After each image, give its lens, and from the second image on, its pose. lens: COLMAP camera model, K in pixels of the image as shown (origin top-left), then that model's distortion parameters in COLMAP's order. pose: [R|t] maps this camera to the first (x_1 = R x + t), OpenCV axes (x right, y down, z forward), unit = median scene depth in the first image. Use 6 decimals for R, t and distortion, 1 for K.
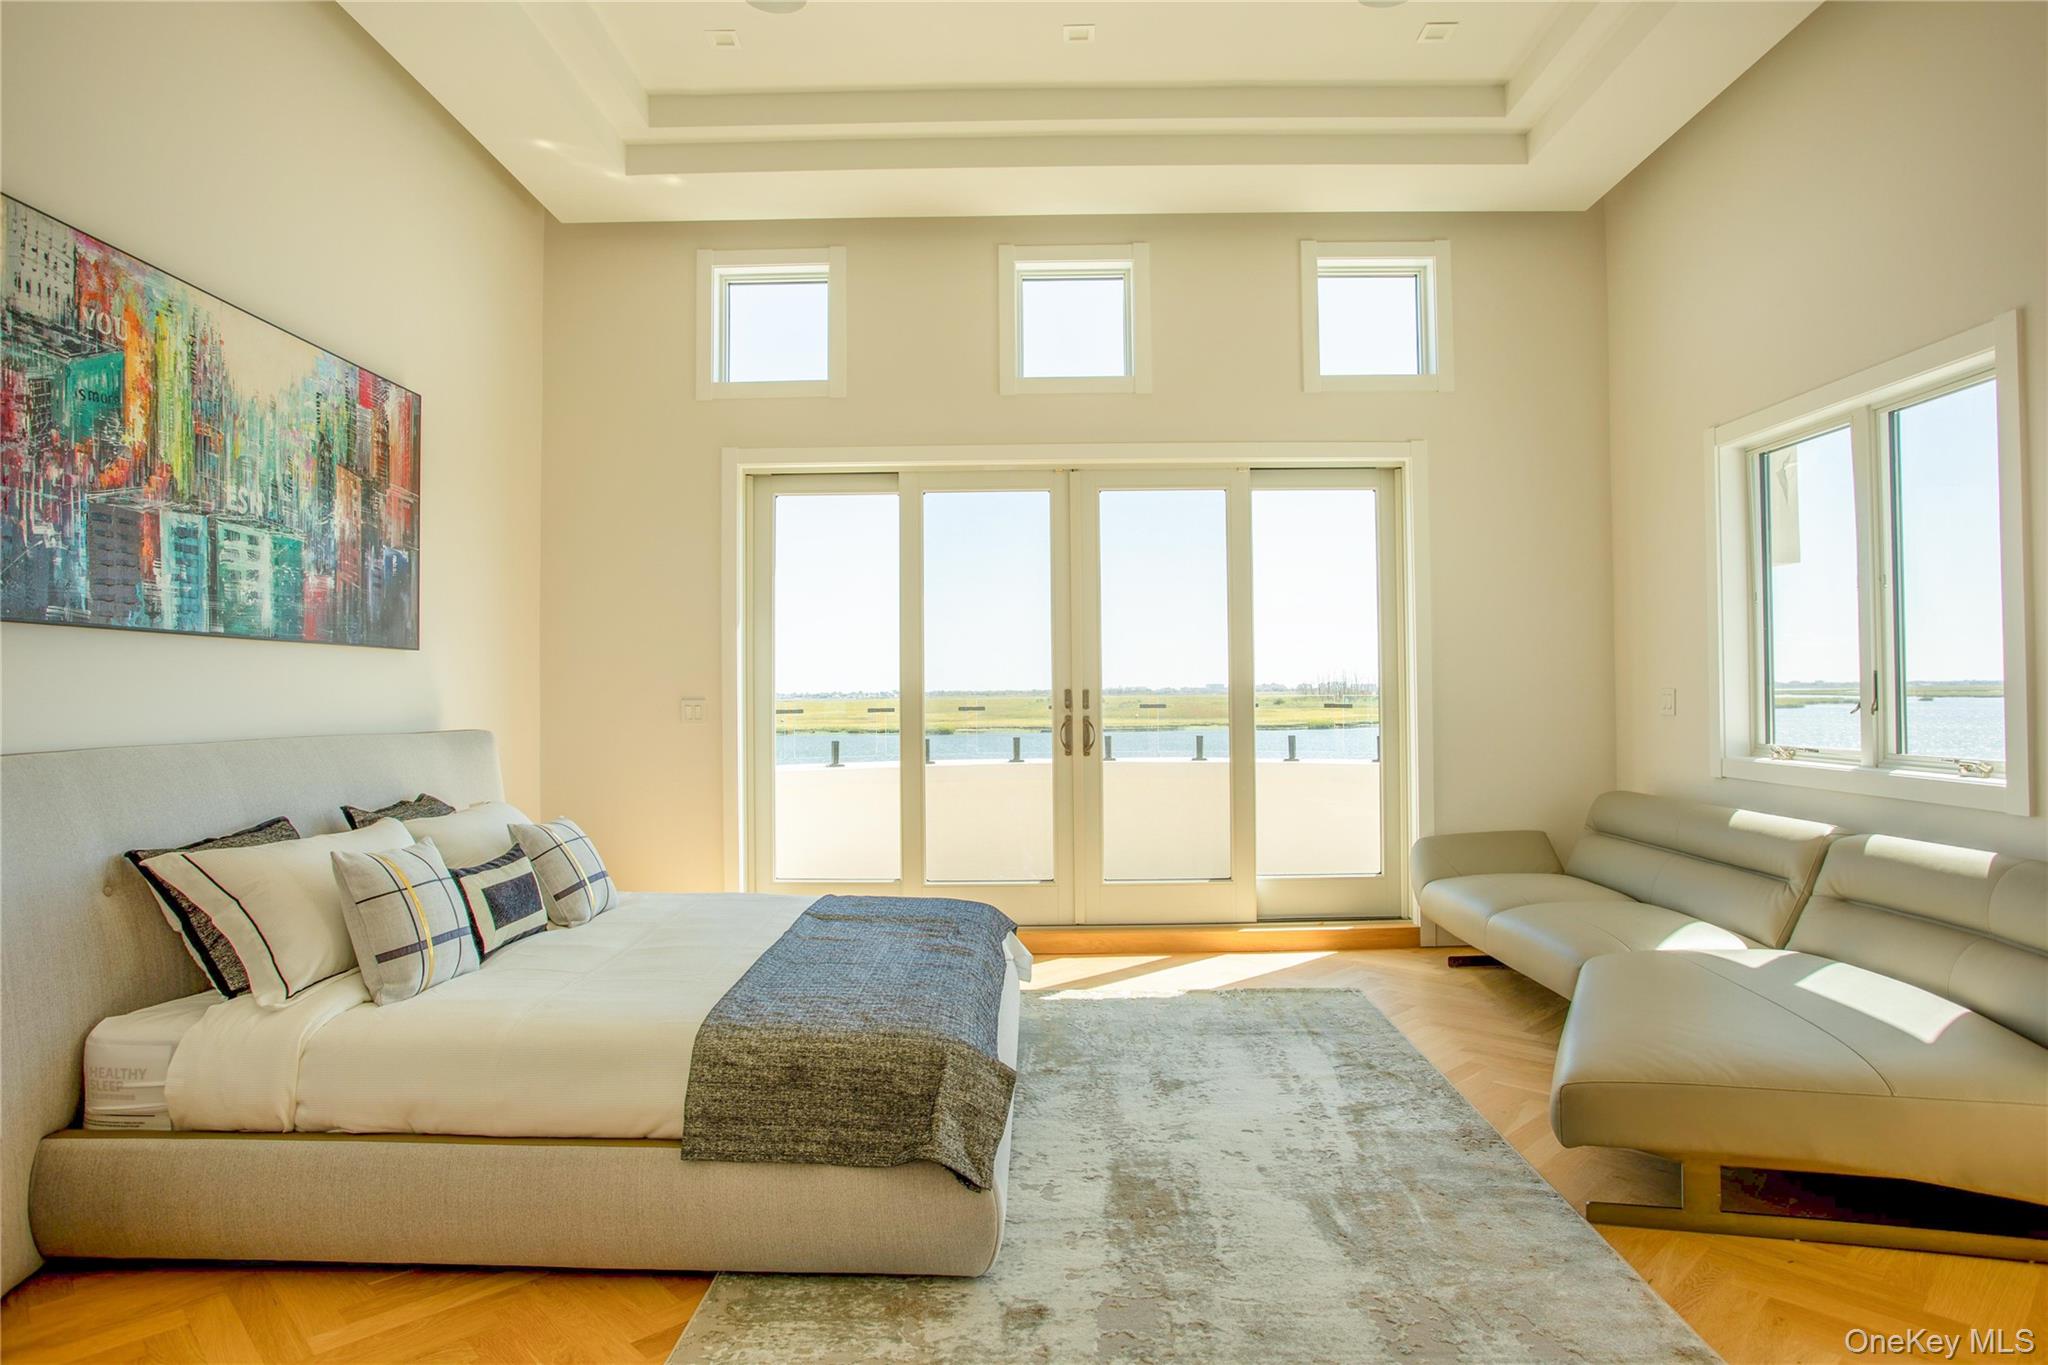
lens RADIAL K [[1181.9, 0, 1020.8], [0, 1181.9, 675.2], [0, 0, 1]] dist [-0.054837, 0.031098]
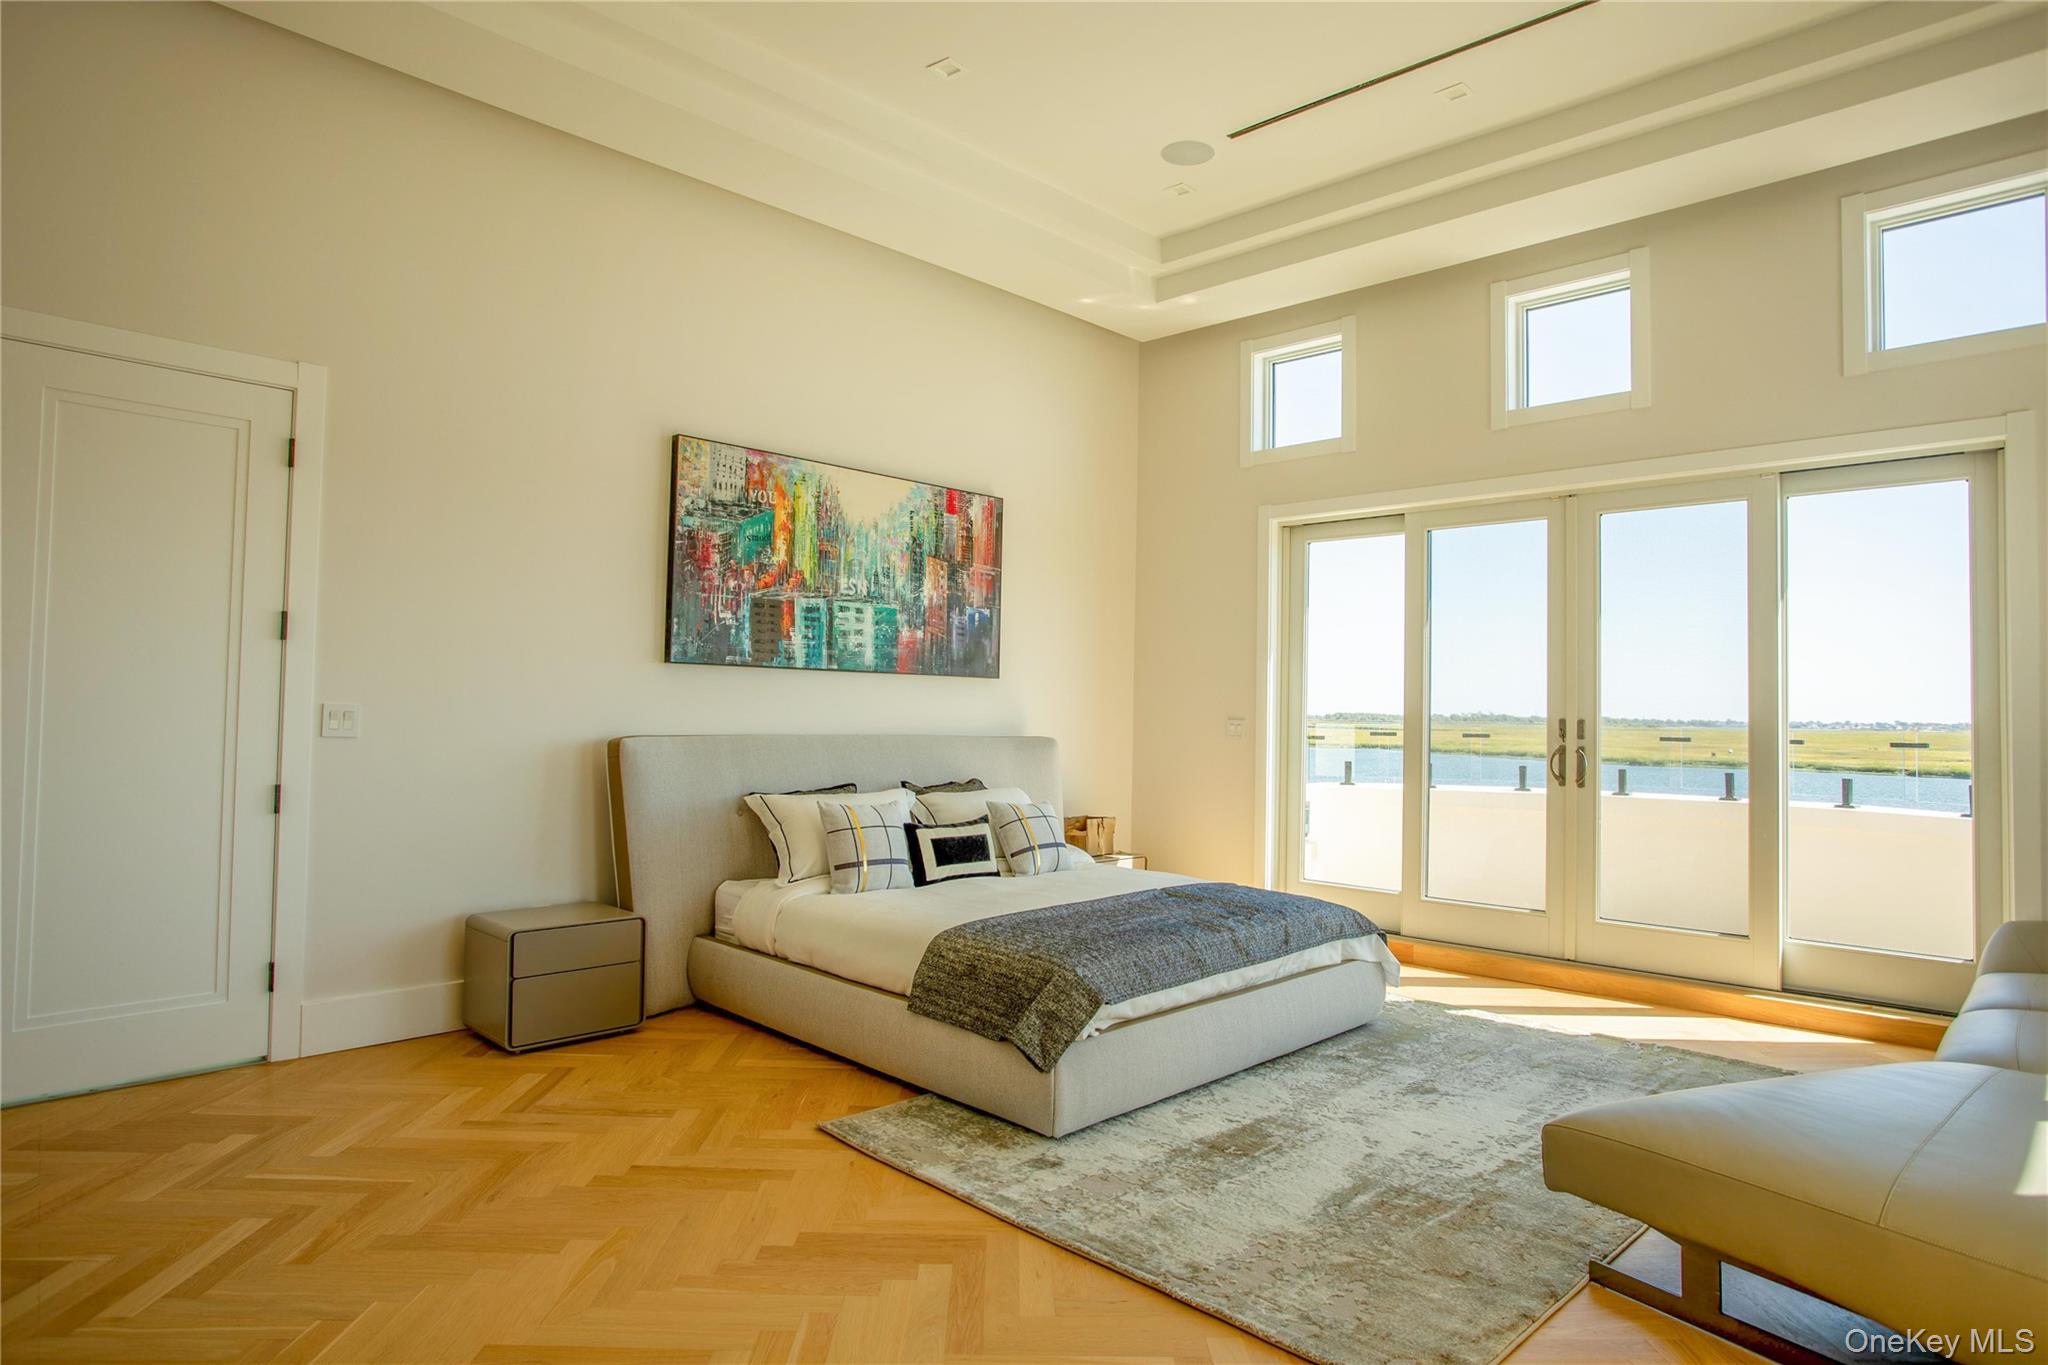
lens RADIAL K [[1181.9, 0, 1011.3], [0, 1181.9, 670.2], [0, 0, 1]] dist [-0.054837, 0.031098]
pose [[0.720559, -0.000890, -0.693393, 0.564200], [-0.013614, 0.999788, -0.015430, -0.010477], [0.693260, 0.020558, 0.720394, -0.028998]]
